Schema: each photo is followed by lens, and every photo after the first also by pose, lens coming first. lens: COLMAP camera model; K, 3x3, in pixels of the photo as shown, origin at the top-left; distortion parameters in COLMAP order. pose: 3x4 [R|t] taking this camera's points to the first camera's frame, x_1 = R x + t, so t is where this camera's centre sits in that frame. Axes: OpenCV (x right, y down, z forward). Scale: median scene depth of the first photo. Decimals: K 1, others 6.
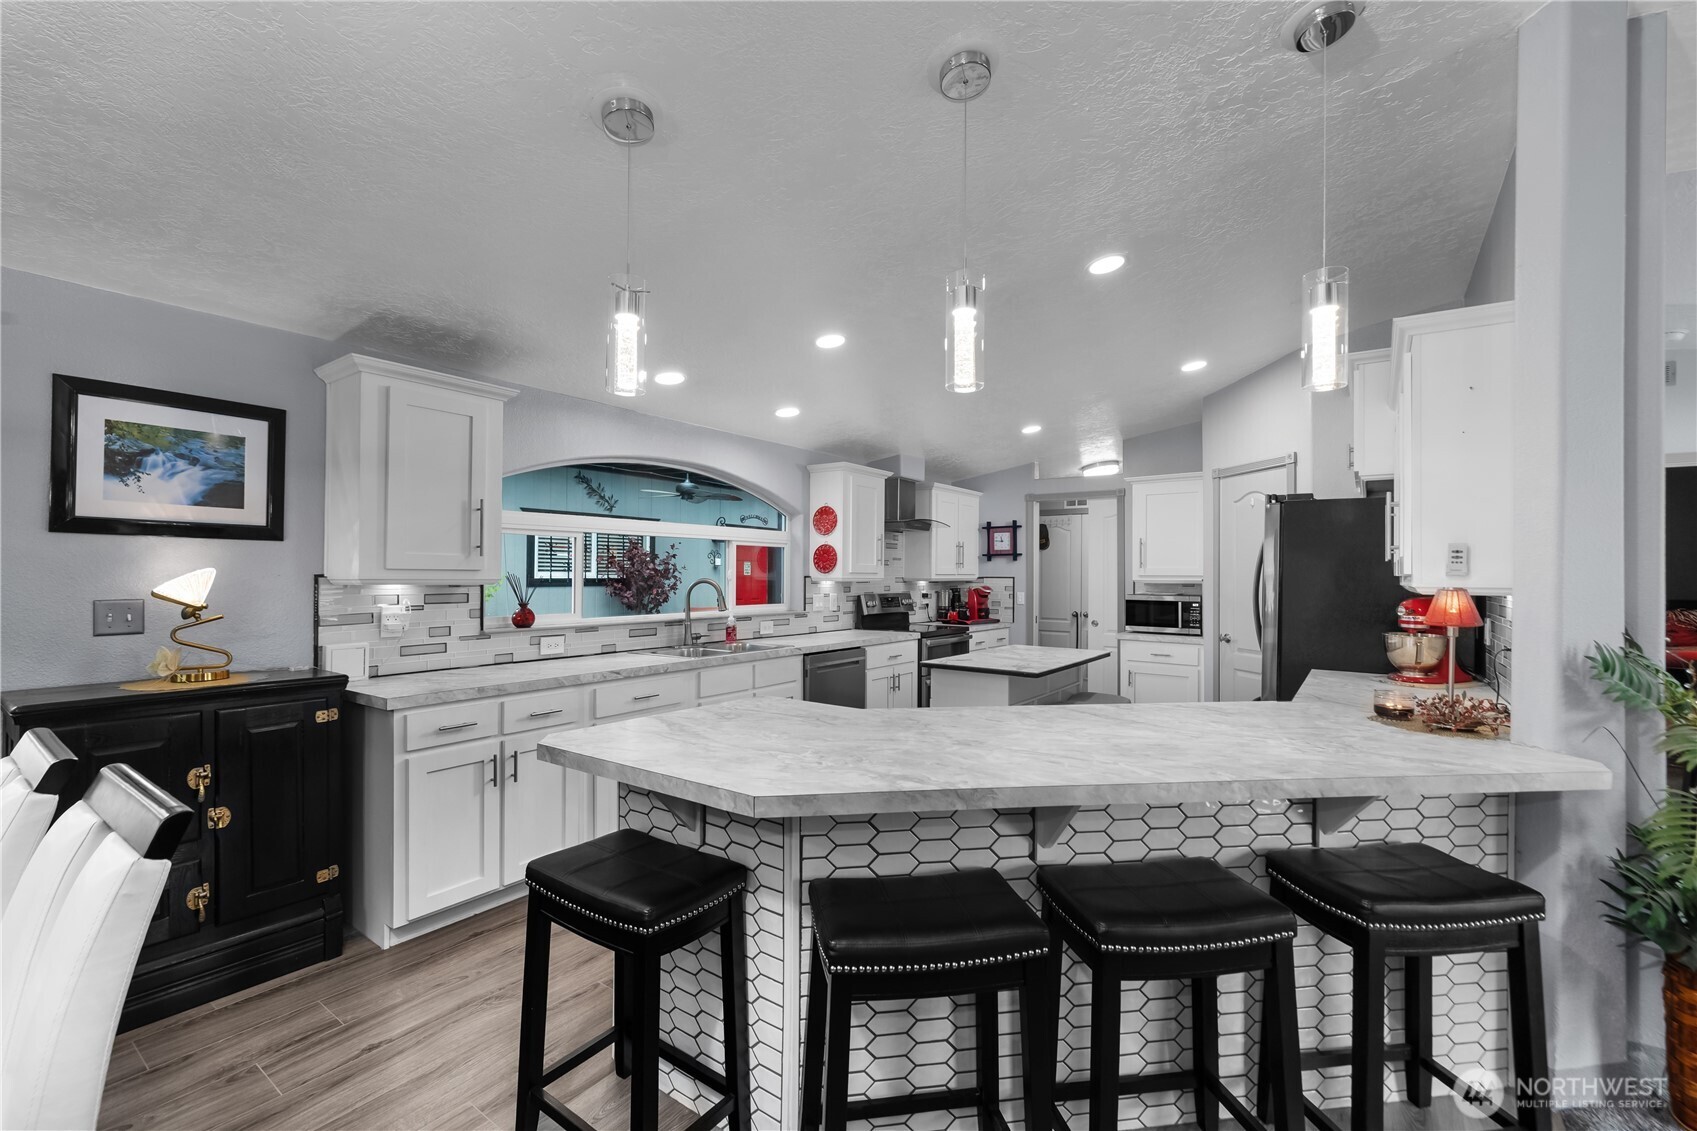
lens RADIAL K [[718.0, 0, 846.1], [0, 718.0, 574.7], [0, 0, 1]] dist [0.003409, 0.000315]
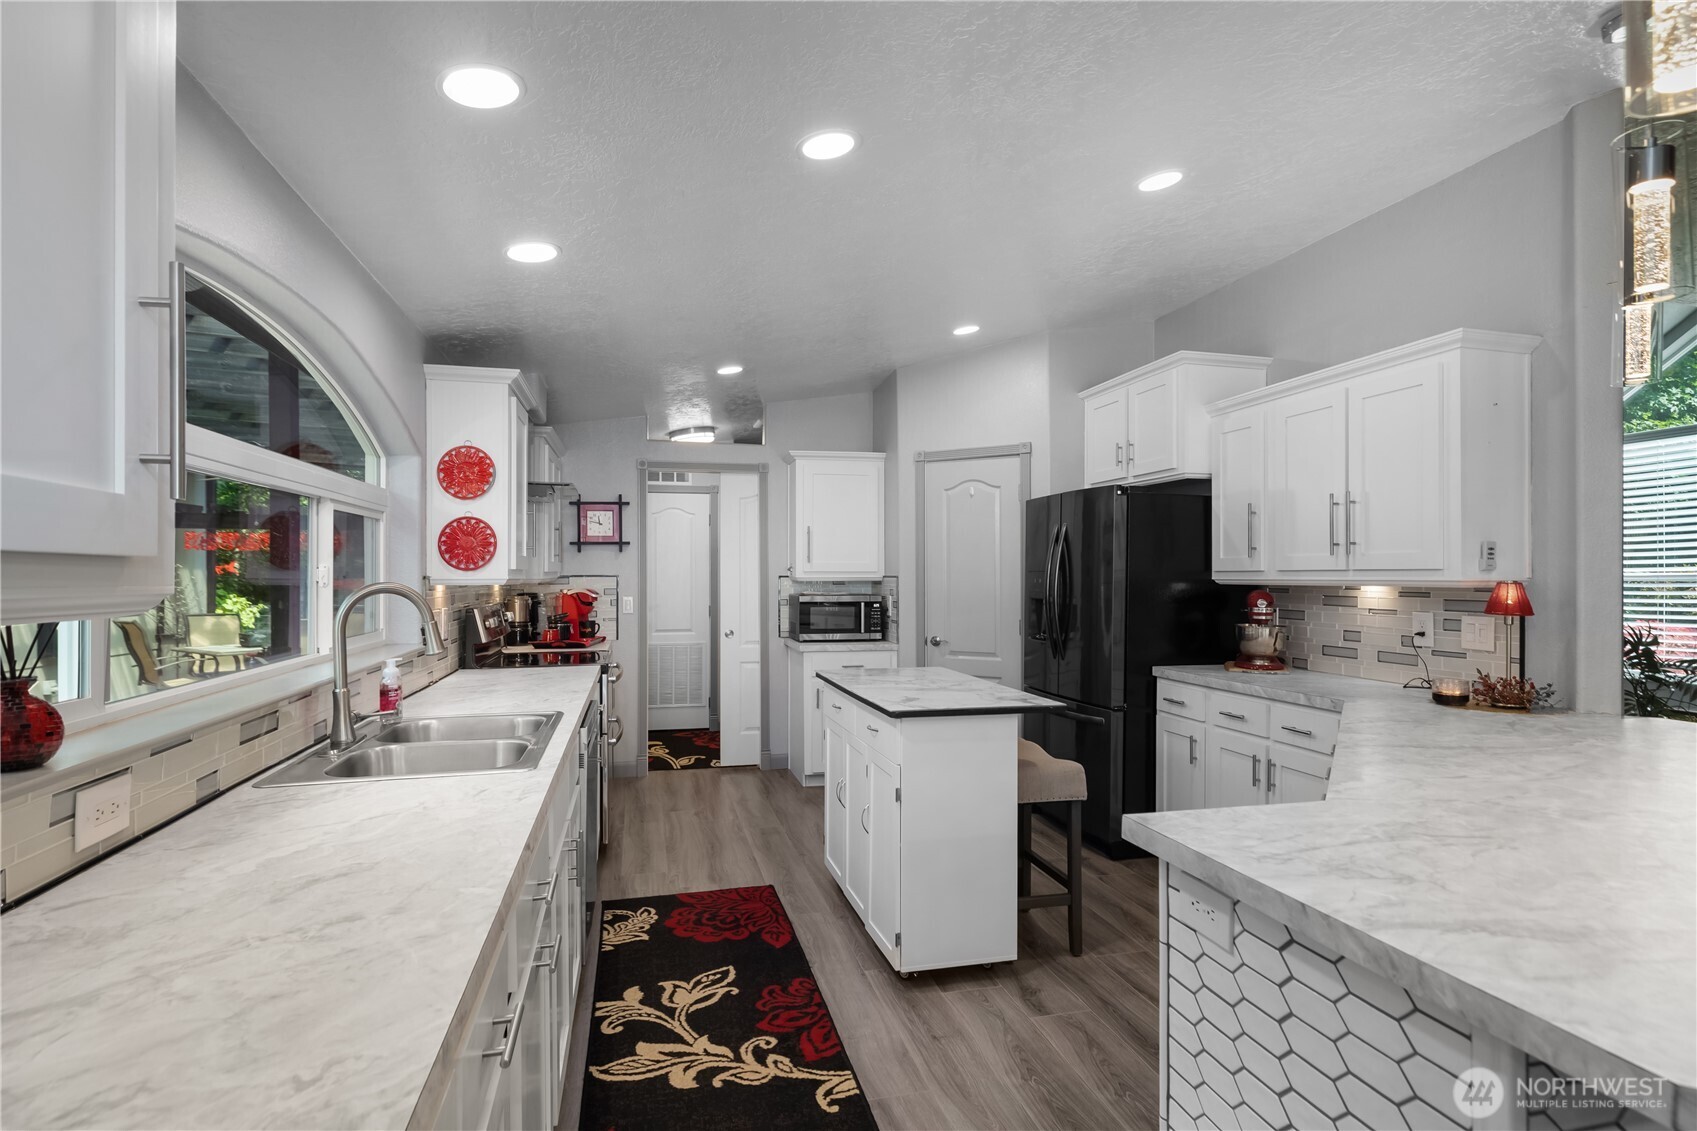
lens RADIAL K [[836.9, 0, 844.4], [0, 836.9, 572.1], [0, 0, 1]] dist [-0.038677, -0.000135]
pose [[0.649207, -0.006209, 0.760587, -0.313731], [0.004980, 0.999980, 0.003913, -0.002171], [-0.760596, 0.001247, 0.649225, 0.379548]]
